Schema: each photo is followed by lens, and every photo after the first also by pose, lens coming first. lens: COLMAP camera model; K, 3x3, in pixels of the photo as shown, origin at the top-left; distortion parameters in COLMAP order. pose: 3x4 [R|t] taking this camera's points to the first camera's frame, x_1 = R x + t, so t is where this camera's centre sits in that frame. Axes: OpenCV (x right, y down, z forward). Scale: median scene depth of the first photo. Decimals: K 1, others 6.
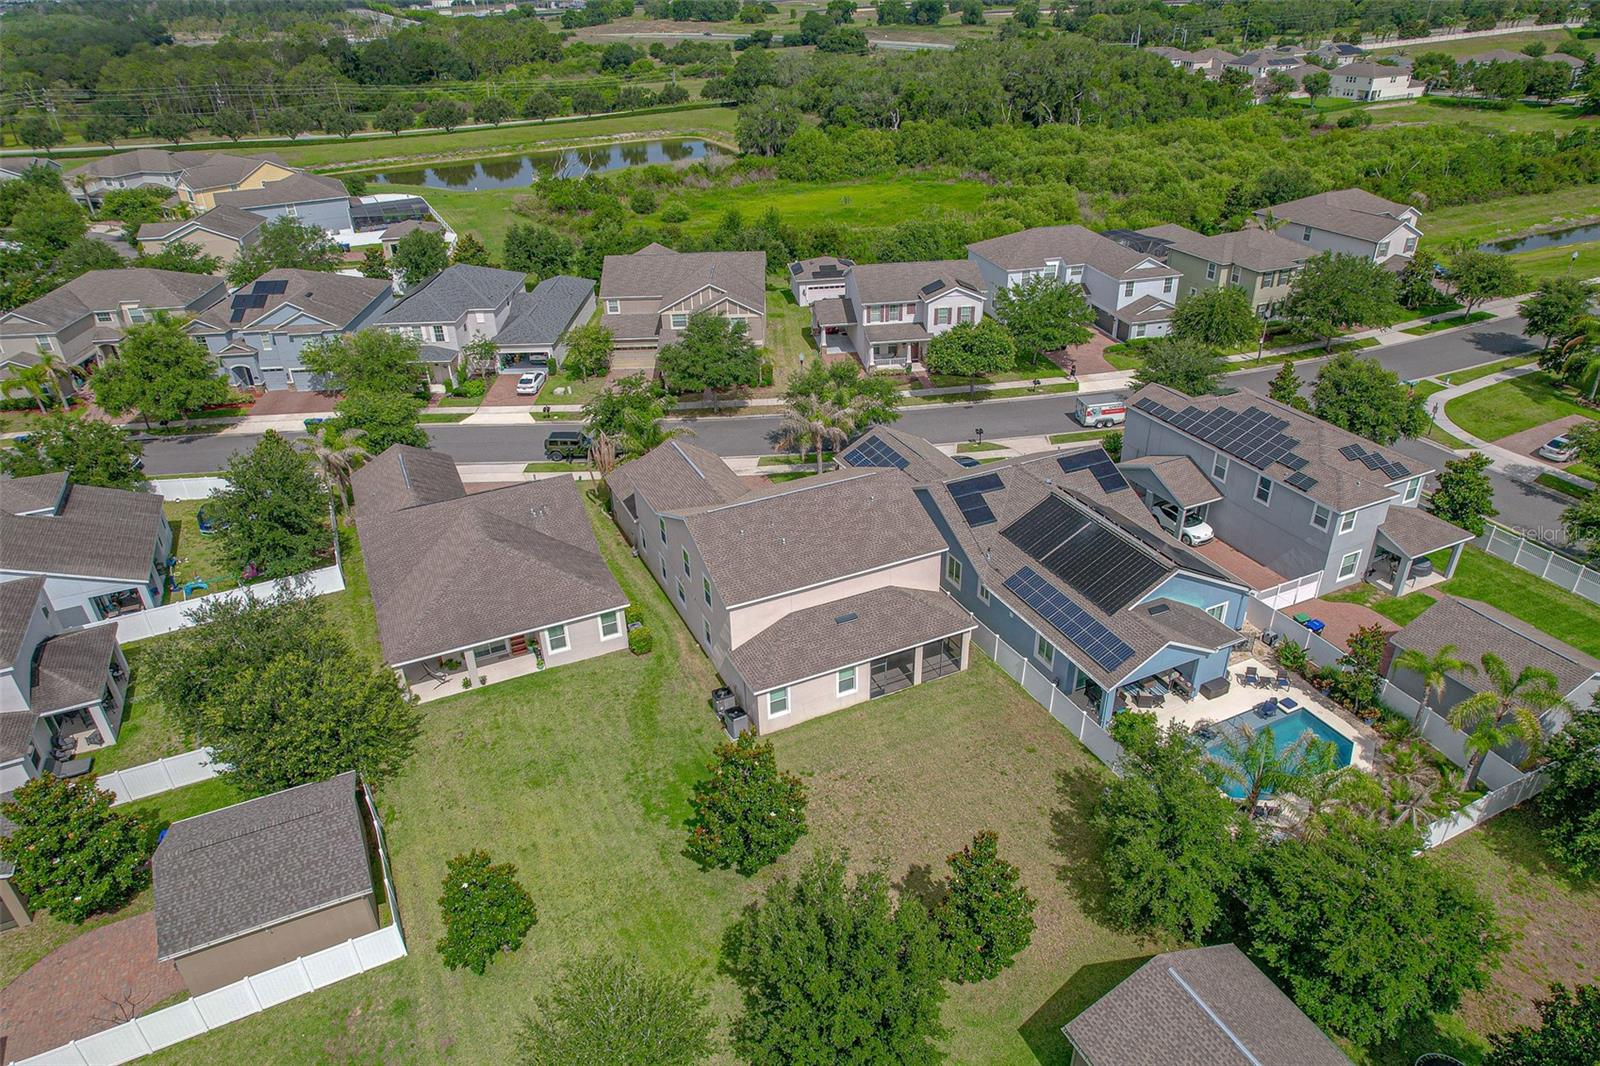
lens RADIAL K [[1015.2, 0, 800.0], [0, 1015.2, 533.0], [0, 0, 1]] dist [-0.046475, 0.001197]
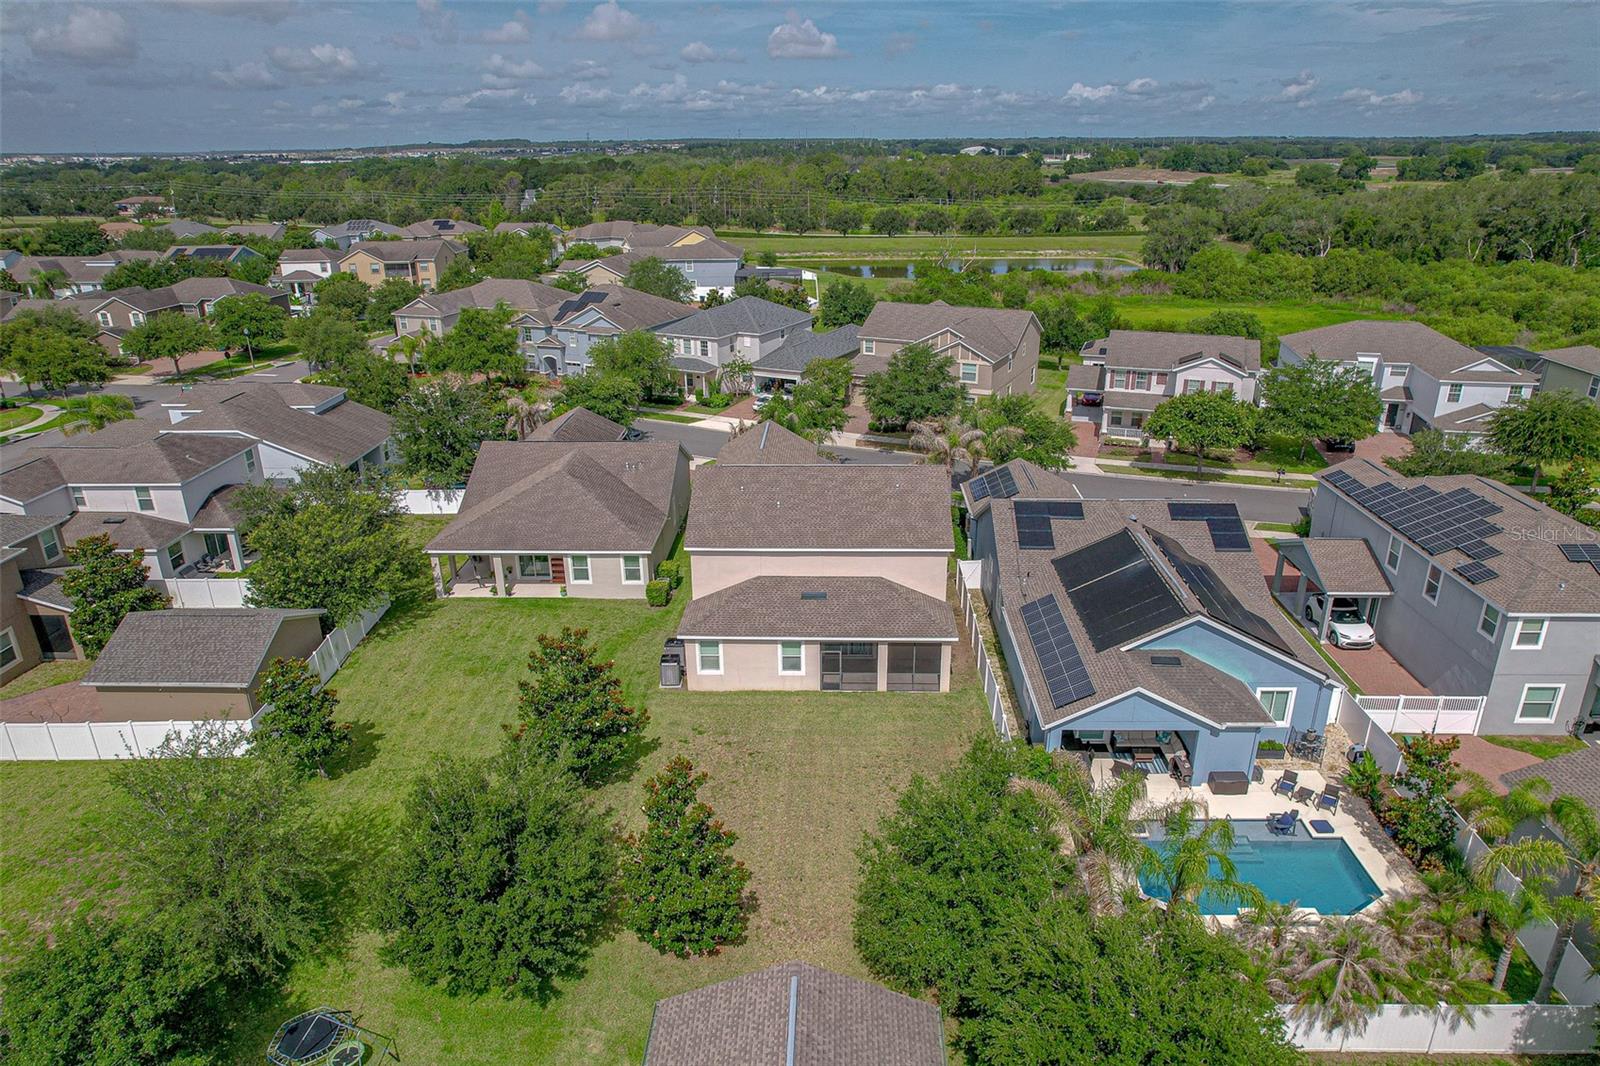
lens RADIAL K [[1021.6, 0, 800.0], [0, 1021.6, 533.0], [0, 0, 1]] dist [-0.089268, 0.085787]
pose [[0.891809, 0.177489, -0.416142, 0.333978], [-0.230888, 0.969580, -0.081267, 0.088564], [0.389059, 0.168557, 0.905661, 0.128165]]
